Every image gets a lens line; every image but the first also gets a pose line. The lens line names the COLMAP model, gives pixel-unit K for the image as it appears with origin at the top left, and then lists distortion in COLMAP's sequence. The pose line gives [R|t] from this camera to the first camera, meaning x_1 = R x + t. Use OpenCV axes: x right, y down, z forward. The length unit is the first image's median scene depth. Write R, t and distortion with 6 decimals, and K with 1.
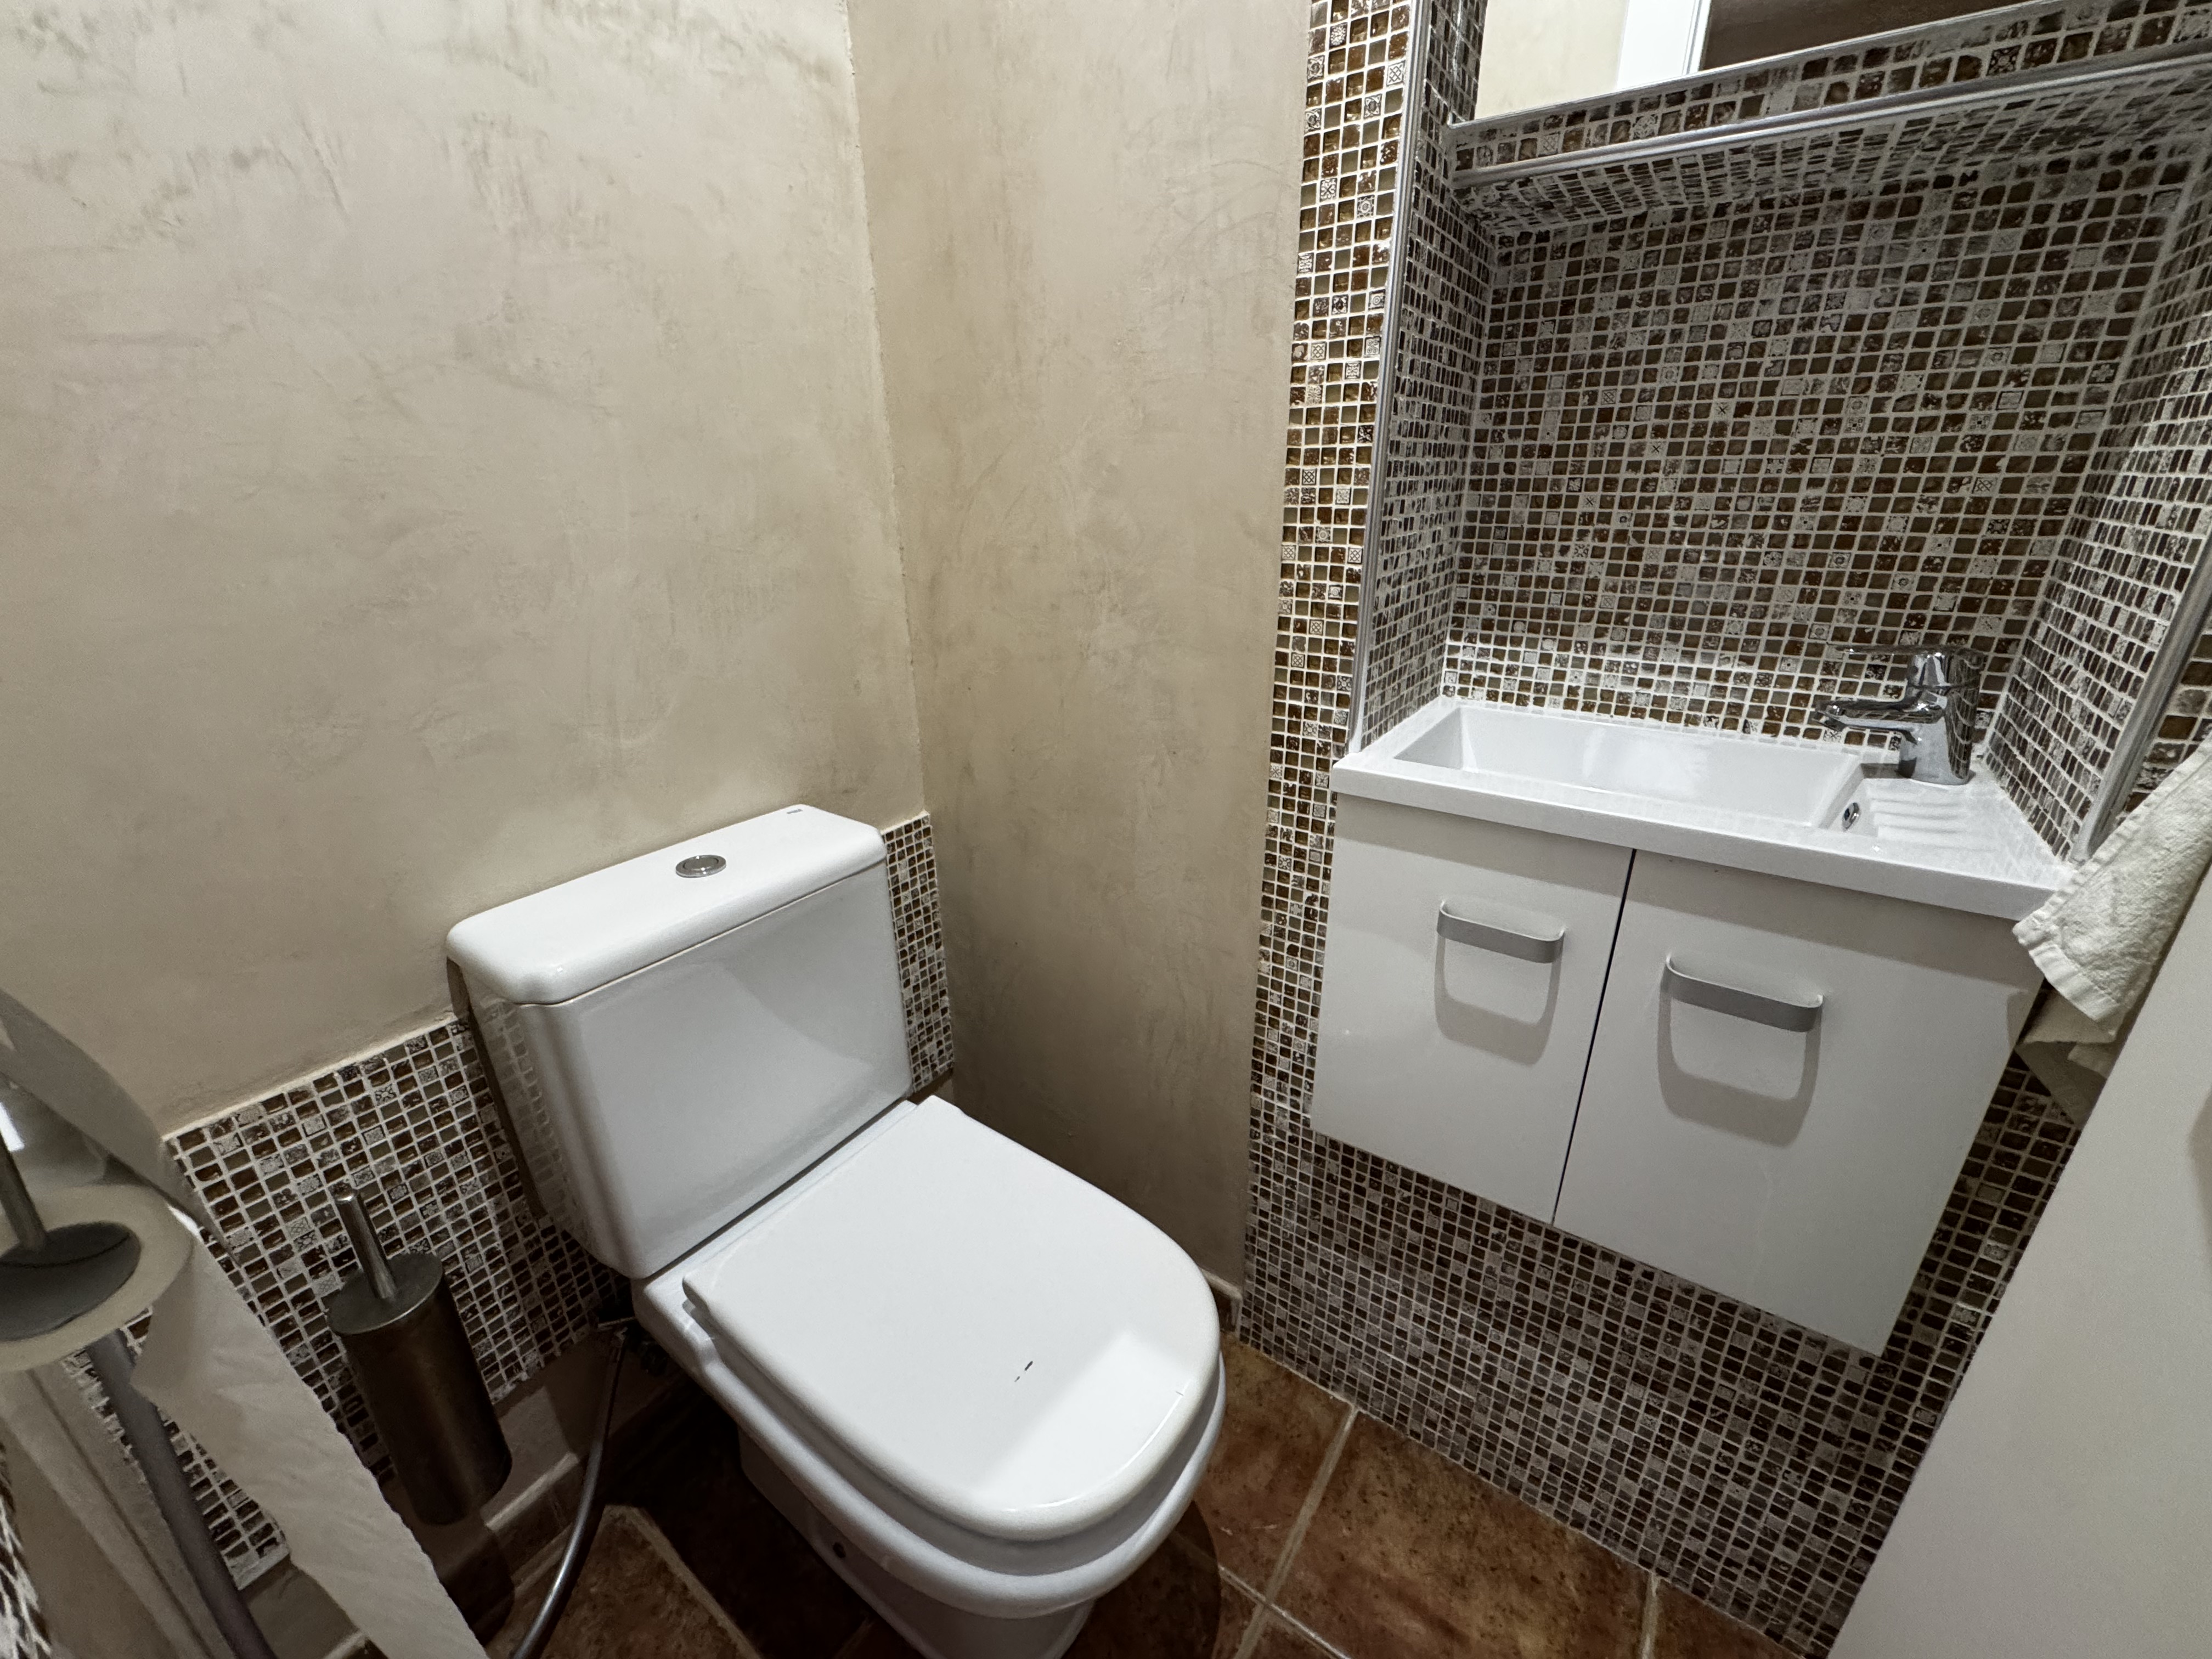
lens RADIAL K [[881.5, 0, 1109.8], [0, 881.5, 825.0], [0, 0, 1]] dist [-0.006812, 0.000950]
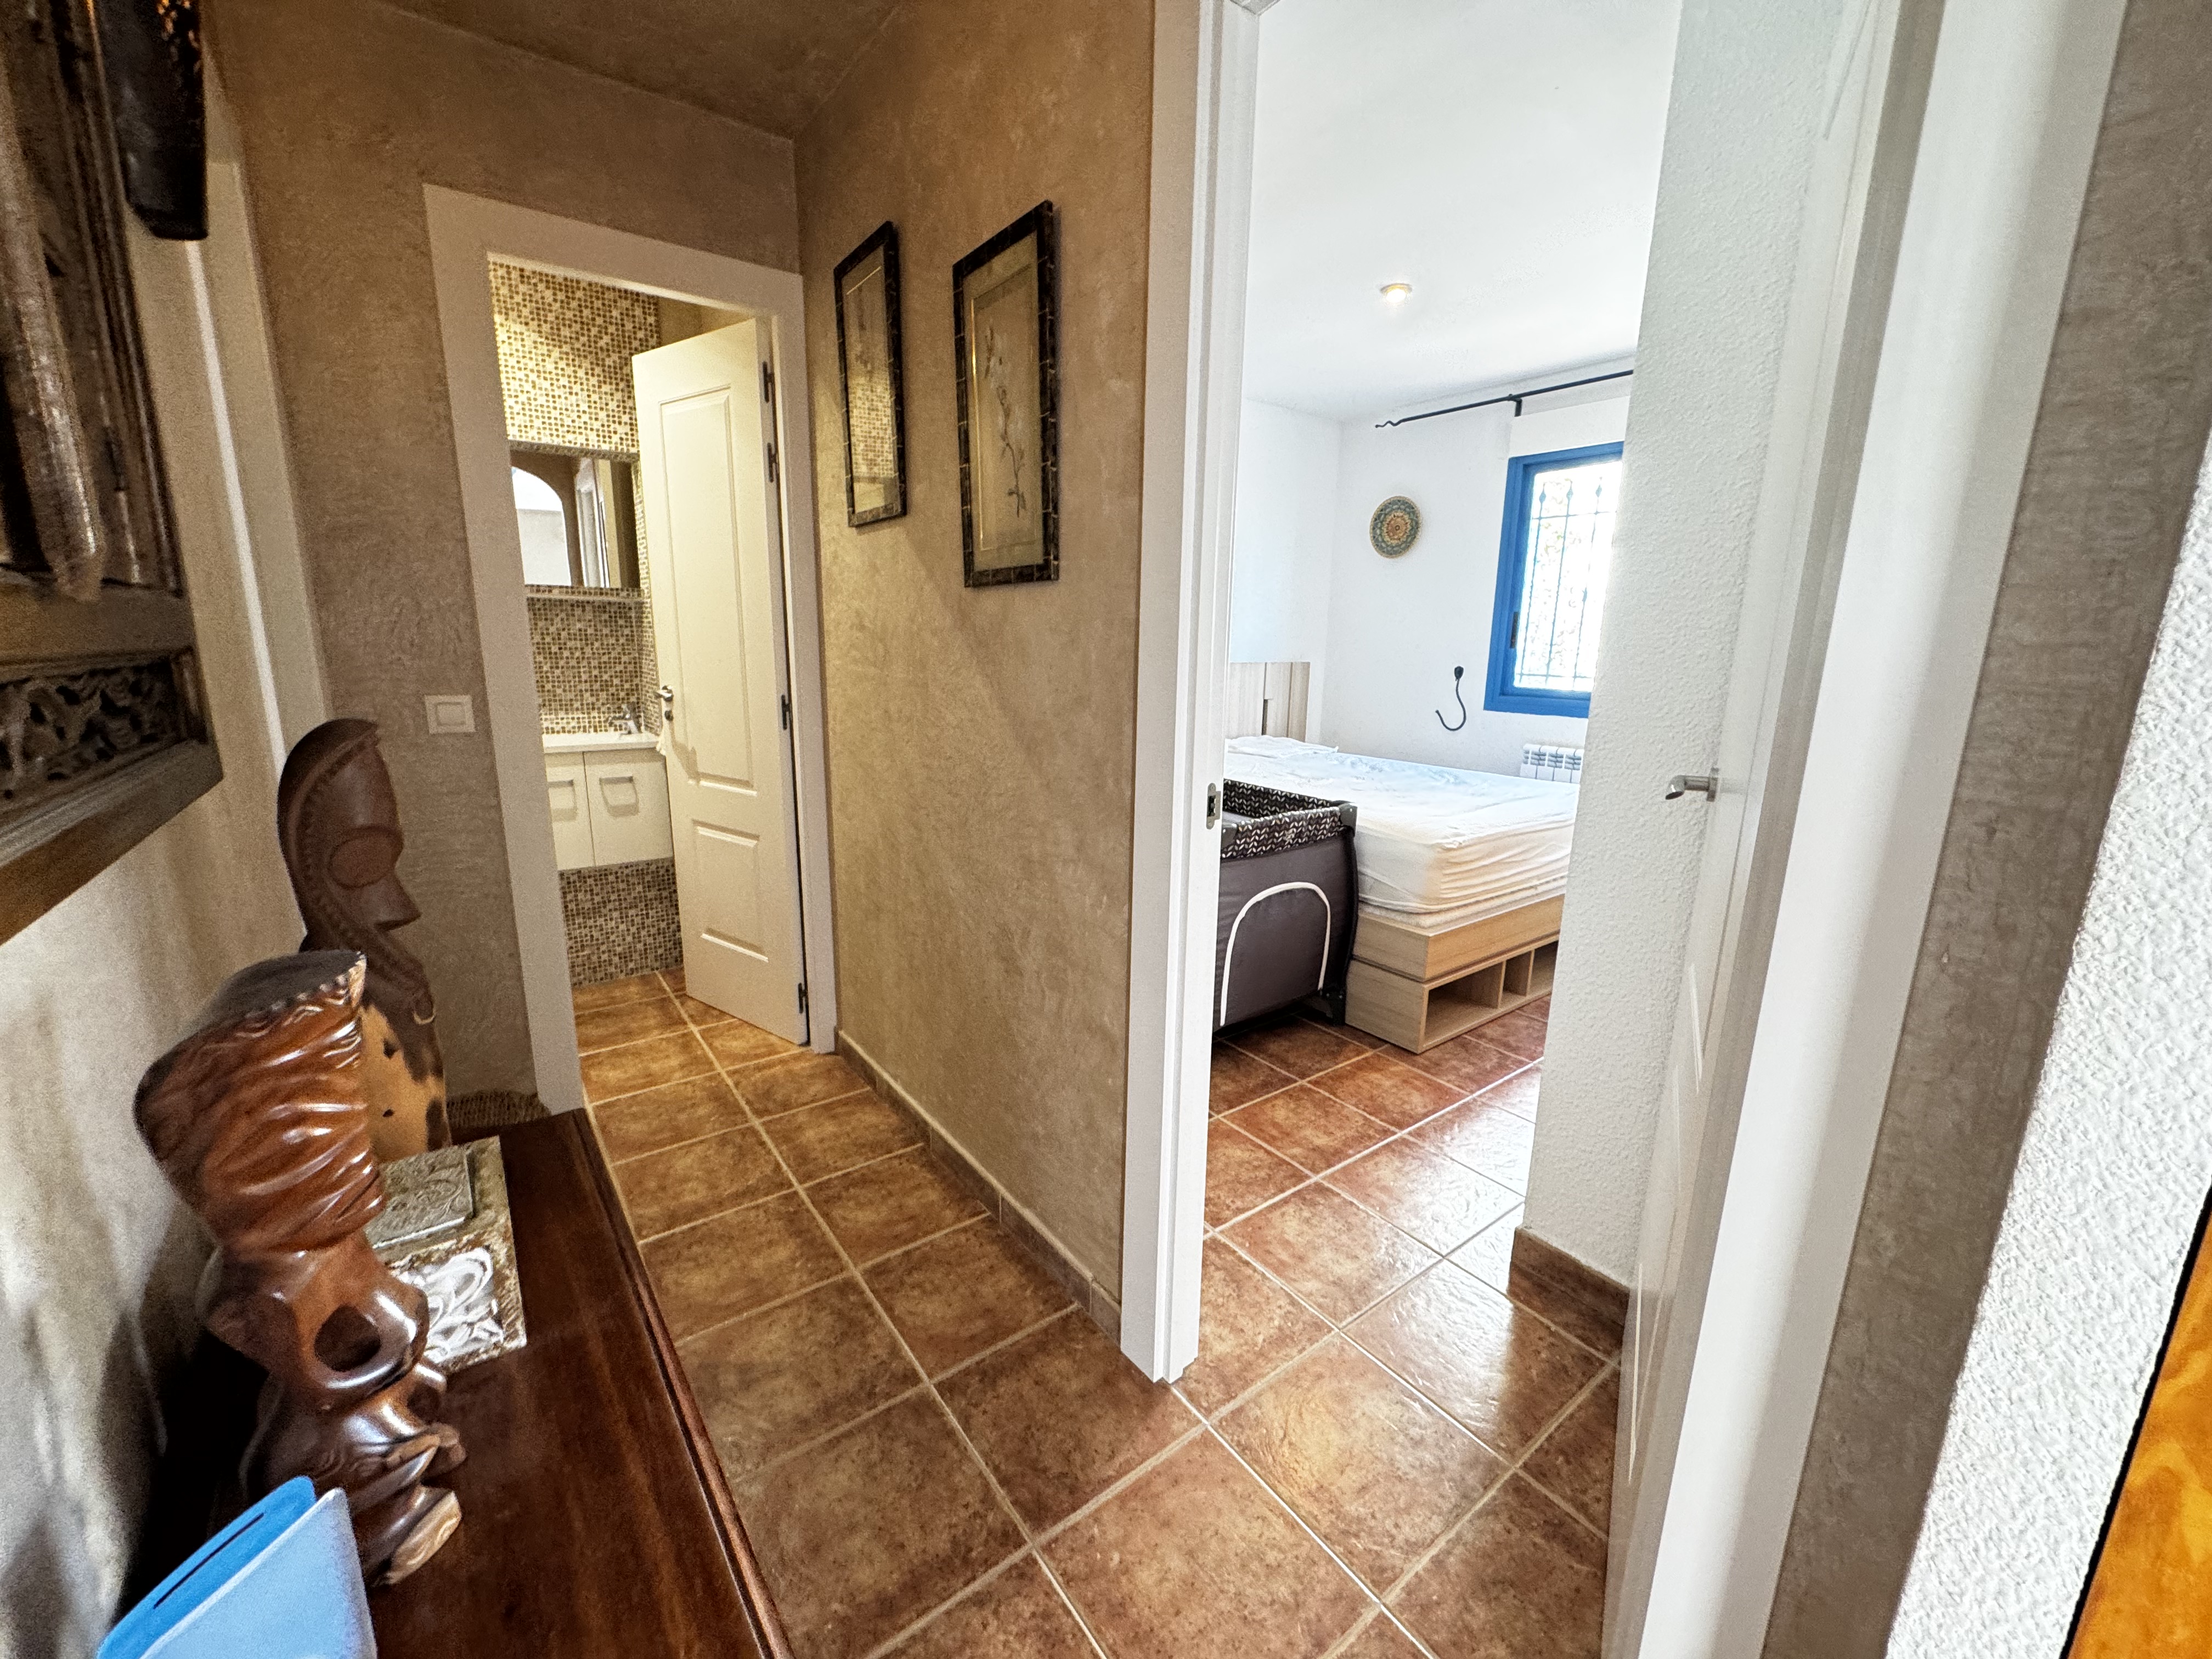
lens RADIAL K [[881.5, 0, 1100.9], [0, 881.5, 825.8], [0, 0, 1]] dist [-0.006812, 0.000950]
pose [[0.316742, -0.178672, 0.931532, -2.293011], [0.326214, 0.942708, 0.069895, 0.771520], [-0.890651, 0.281740, 0.356880, -2.301048]]
